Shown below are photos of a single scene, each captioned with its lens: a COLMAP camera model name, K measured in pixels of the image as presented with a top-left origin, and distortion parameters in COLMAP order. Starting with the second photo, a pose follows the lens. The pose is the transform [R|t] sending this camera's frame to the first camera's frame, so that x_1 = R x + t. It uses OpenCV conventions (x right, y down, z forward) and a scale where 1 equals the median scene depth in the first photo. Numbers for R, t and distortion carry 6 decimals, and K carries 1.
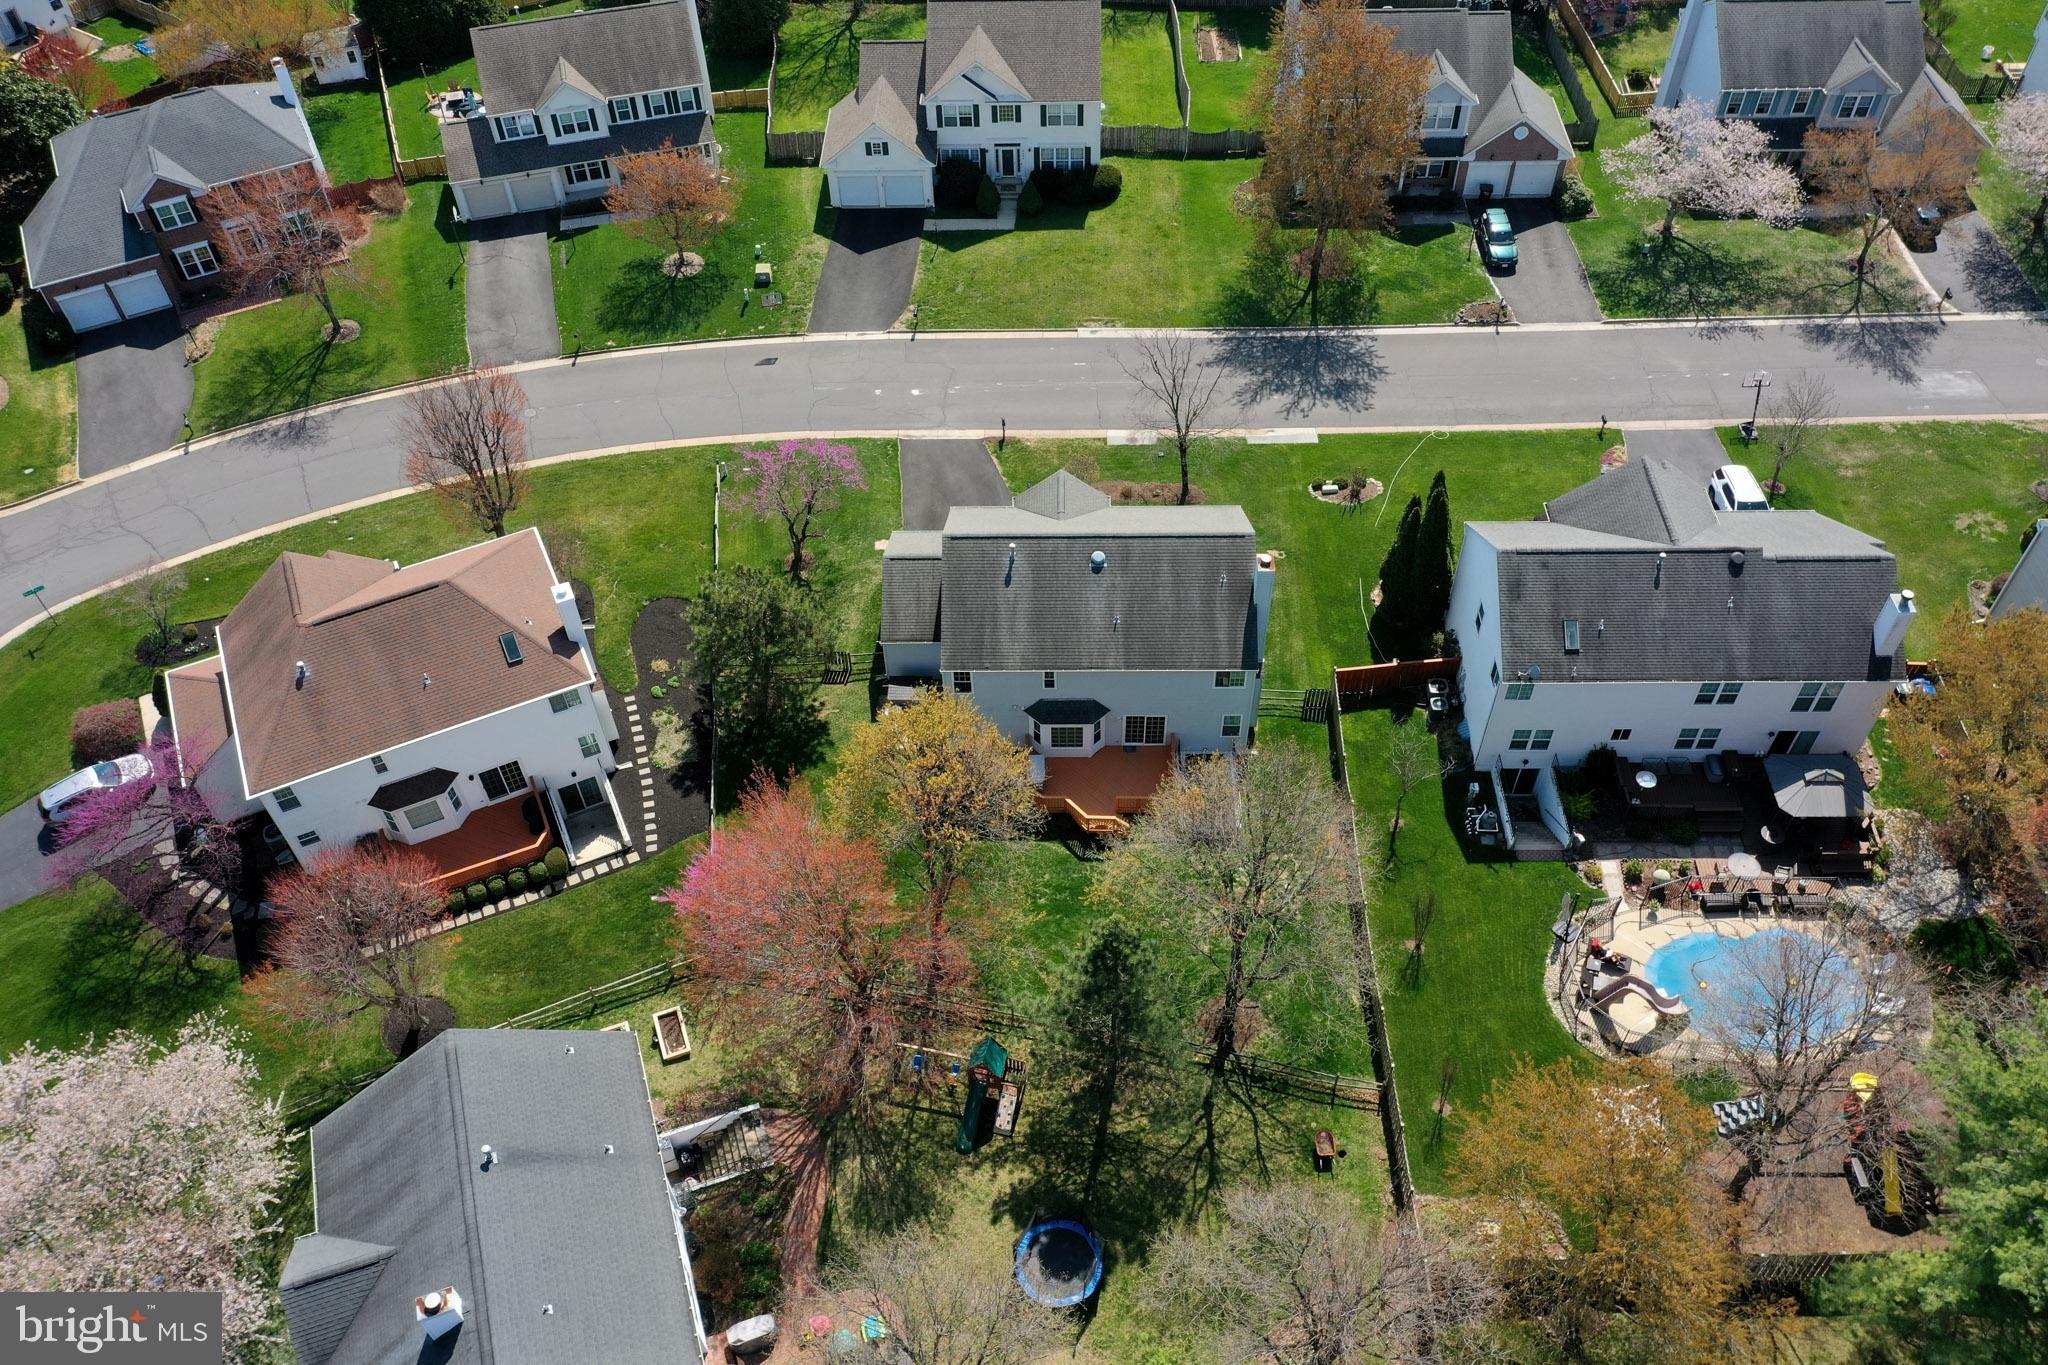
lens RADIAL K [[1628.0, 0, 1019.4], [0, 1628.0, 682.1], [0, 0, 1]] dist [0.004022, 0.003365]
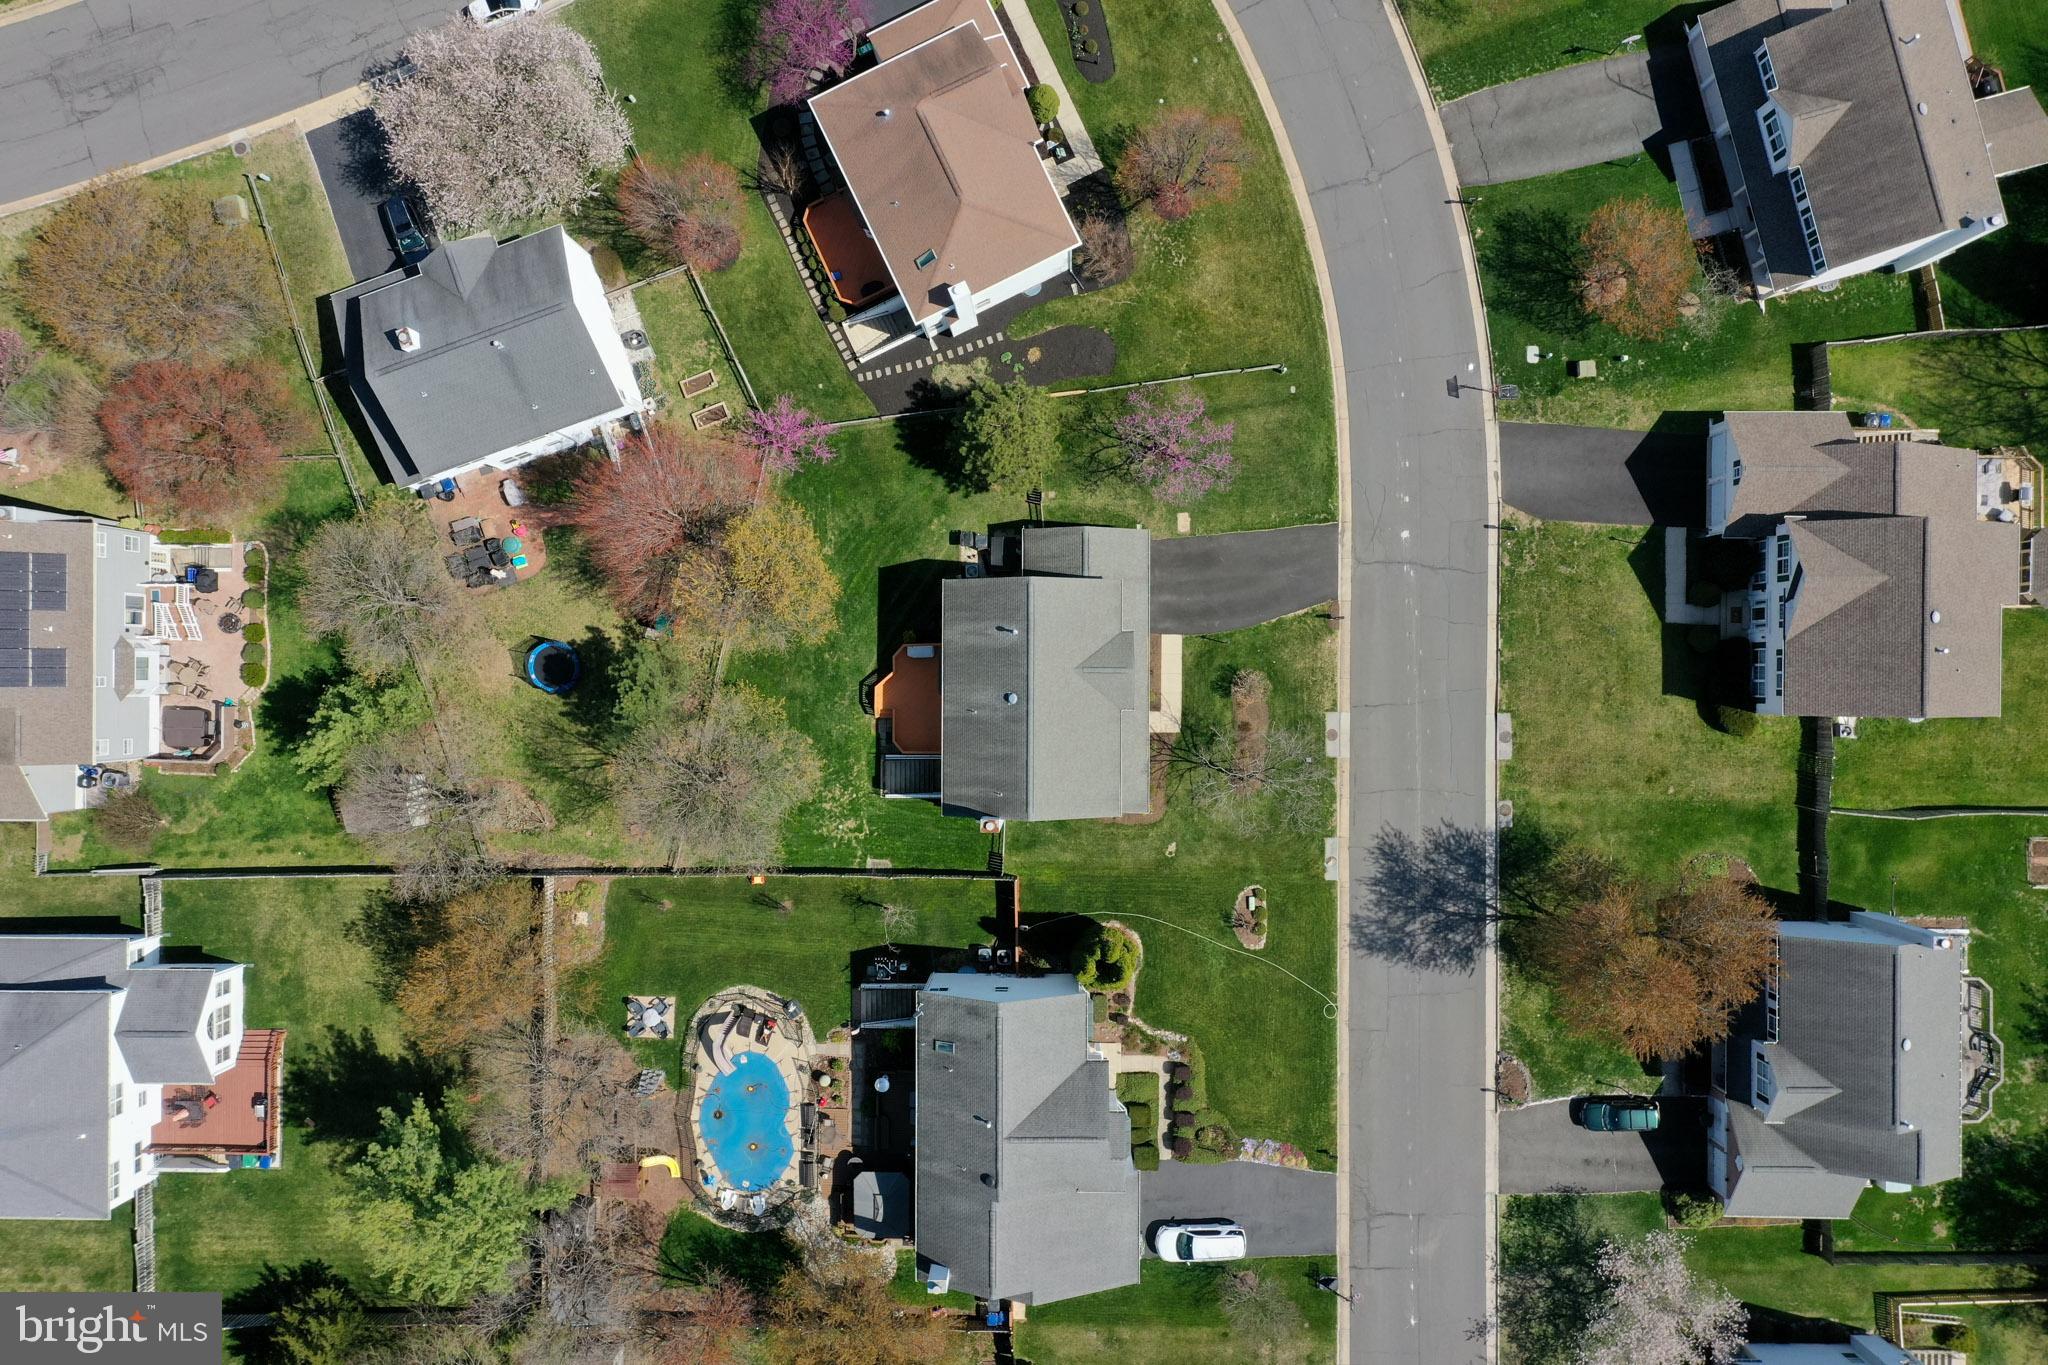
lens RADIAL K [[1628.0, 0, 1019.4], [0, 1628.0, 682.1], [0, 0, 1]] dist [0.004022, 0.003365]
pose [[0.015100, 0.999499, 0.027809, -0.000625], [-0.731814, -0.007905, 0.681459, -0.860356], [0.681337, -0.030641, 0.731328, 0.053933]]
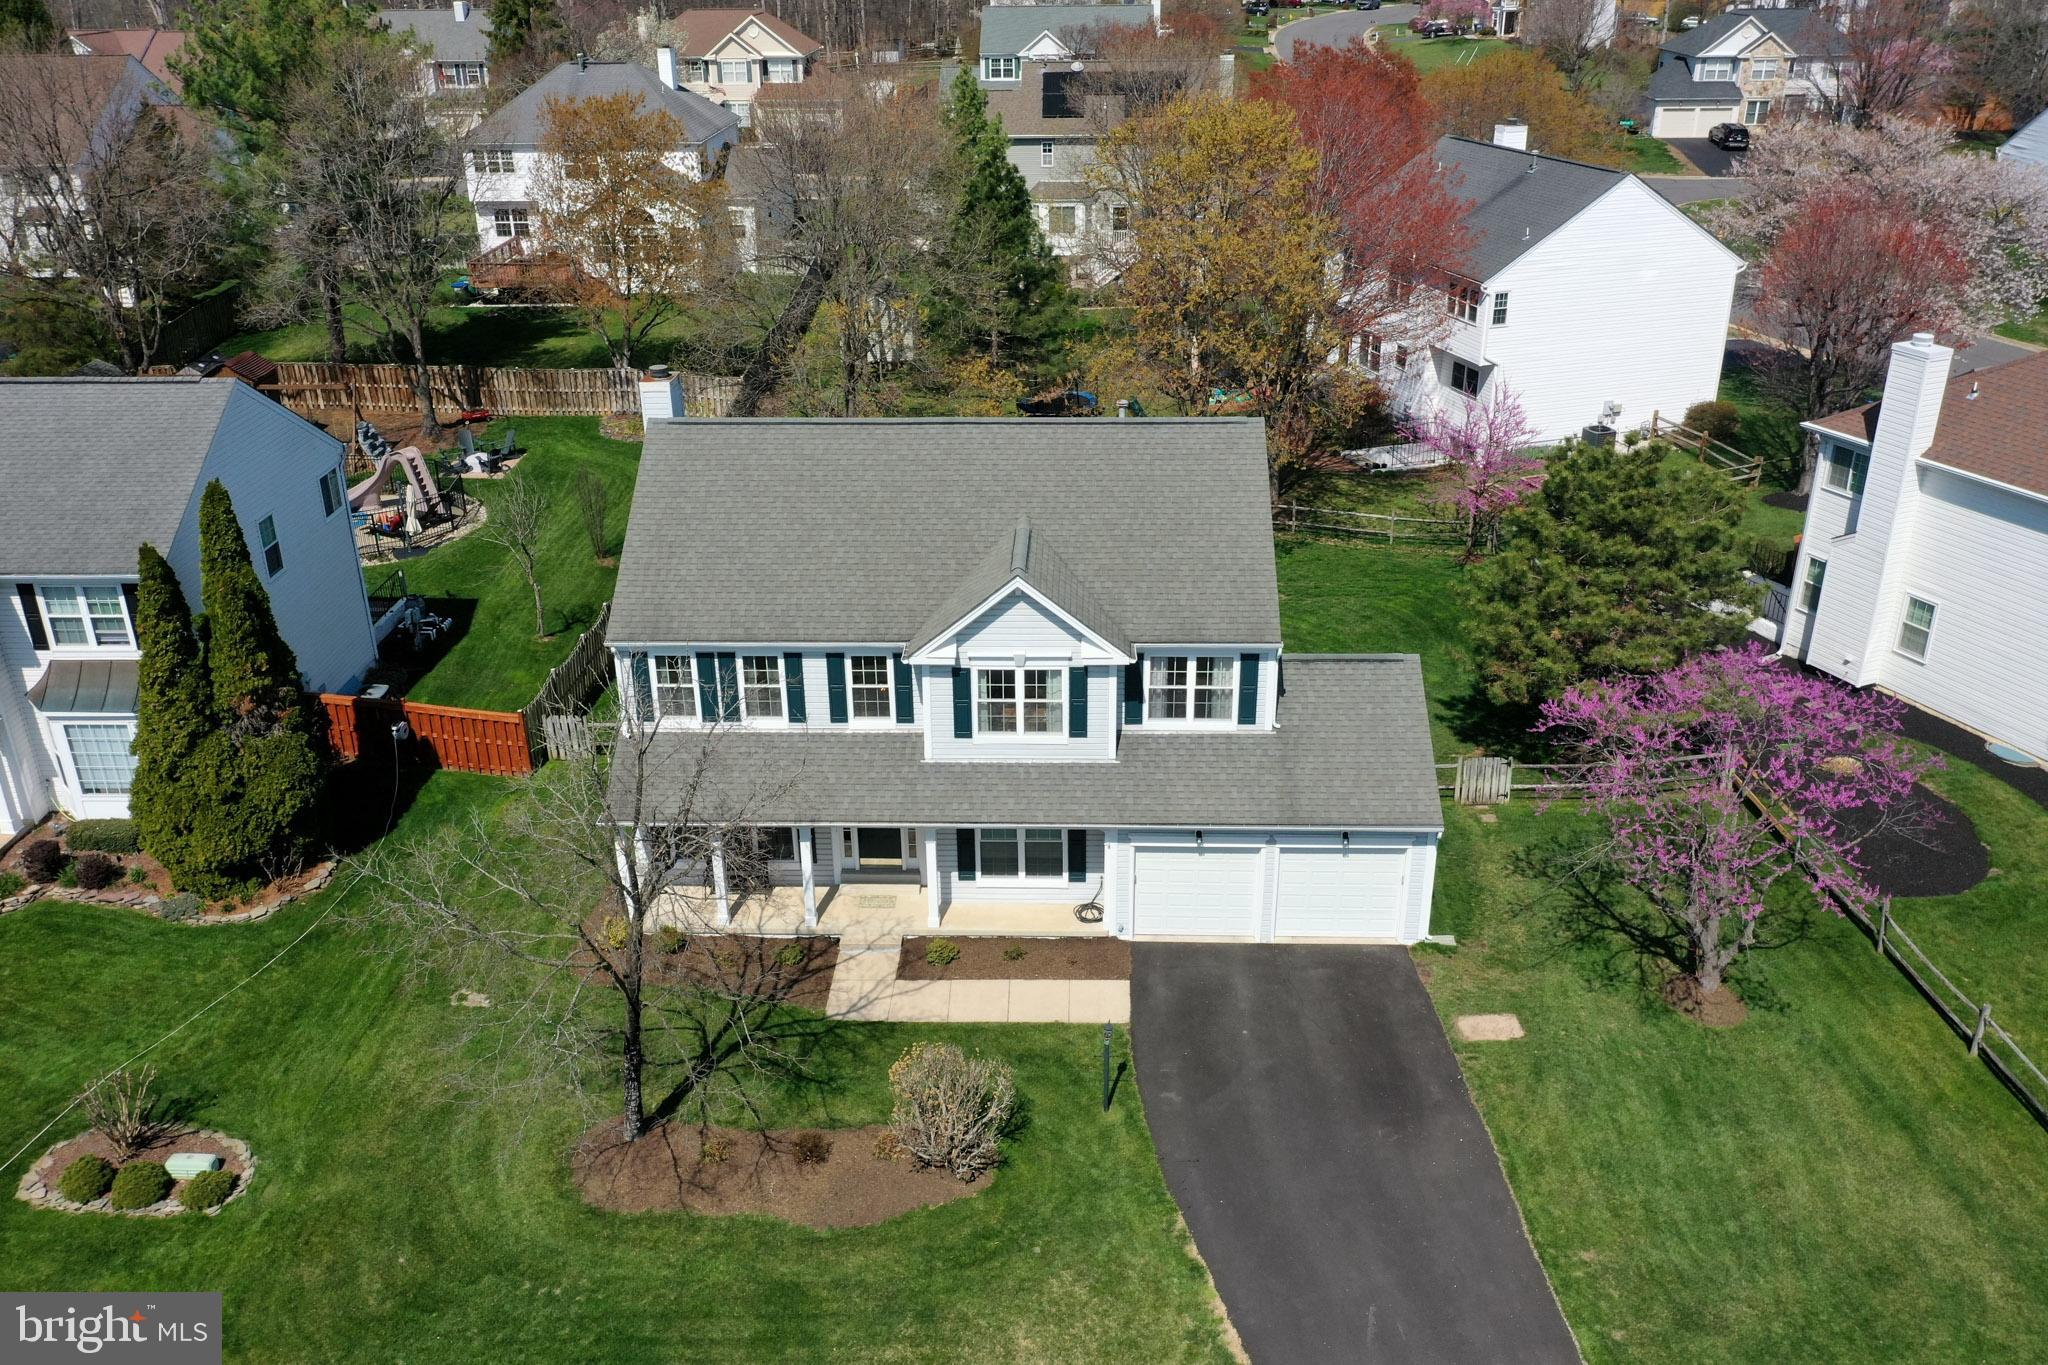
lens RADIAL K [[1661.4, 0, 1024.0], [0, 1661.4, 682.5], [0, 0, 1]] dist [0.001170, 0.001844]
pose [[-0.998971, 0.028362, 0.035389, 0.009135], [0.042005, 0.284434, 0.957775, -0.506471], [0.017099, 0.958276, -0.285333, 1.103409]]
